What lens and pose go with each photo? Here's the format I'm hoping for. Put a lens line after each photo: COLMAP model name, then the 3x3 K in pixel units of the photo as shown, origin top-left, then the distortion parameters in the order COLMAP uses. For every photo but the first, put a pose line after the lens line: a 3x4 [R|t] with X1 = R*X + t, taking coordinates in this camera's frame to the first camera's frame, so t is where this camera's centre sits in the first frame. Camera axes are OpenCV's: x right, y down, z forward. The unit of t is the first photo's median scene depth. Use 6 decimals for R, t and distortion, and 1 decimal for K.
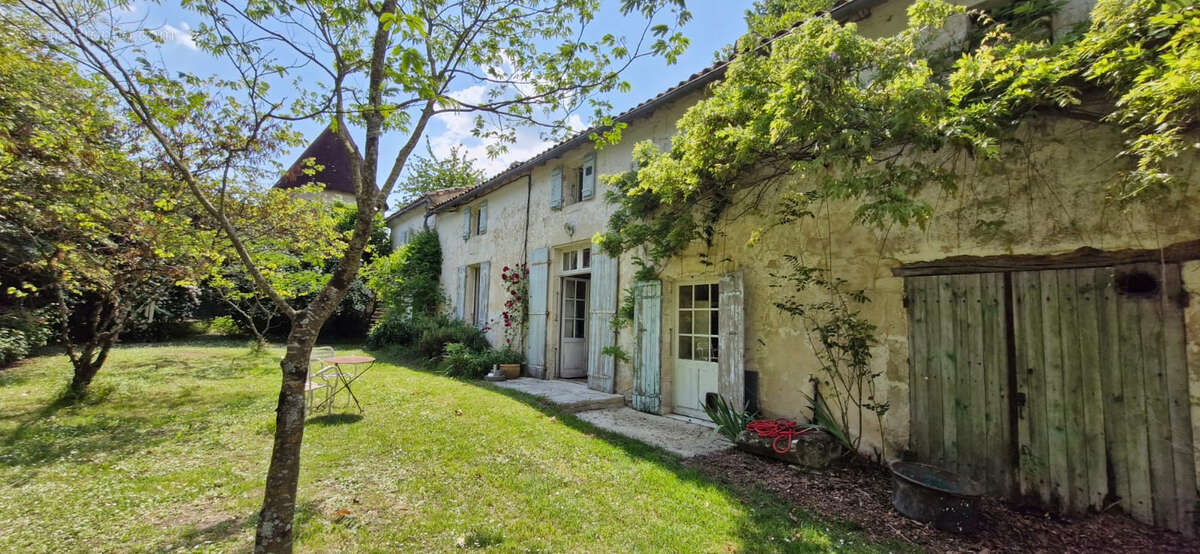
lens RADIAL K [[477.9, 0, 600.5], [0, 477.9, 280.2], [0, 0, 1]] dist [0.001360, 0.000126]
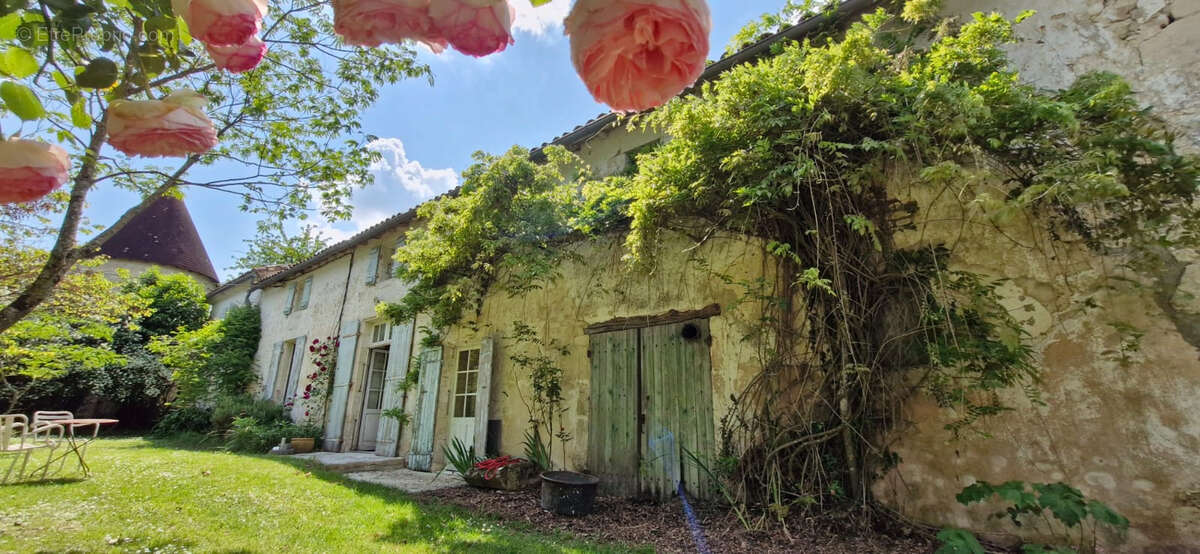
lens RADIAL K [[477.9, 0, 601.3], [0, 477.9, 272.1], [0, 0, 1]] dist [0.001360, 0.000126]
pose [[0.972705, 0.047029, 0.227228, 0.247883], [0.001079, 0.978319, -0.207099, 0.069378], [-0.232041, 0.201692, 0.951566, -0.219509]]
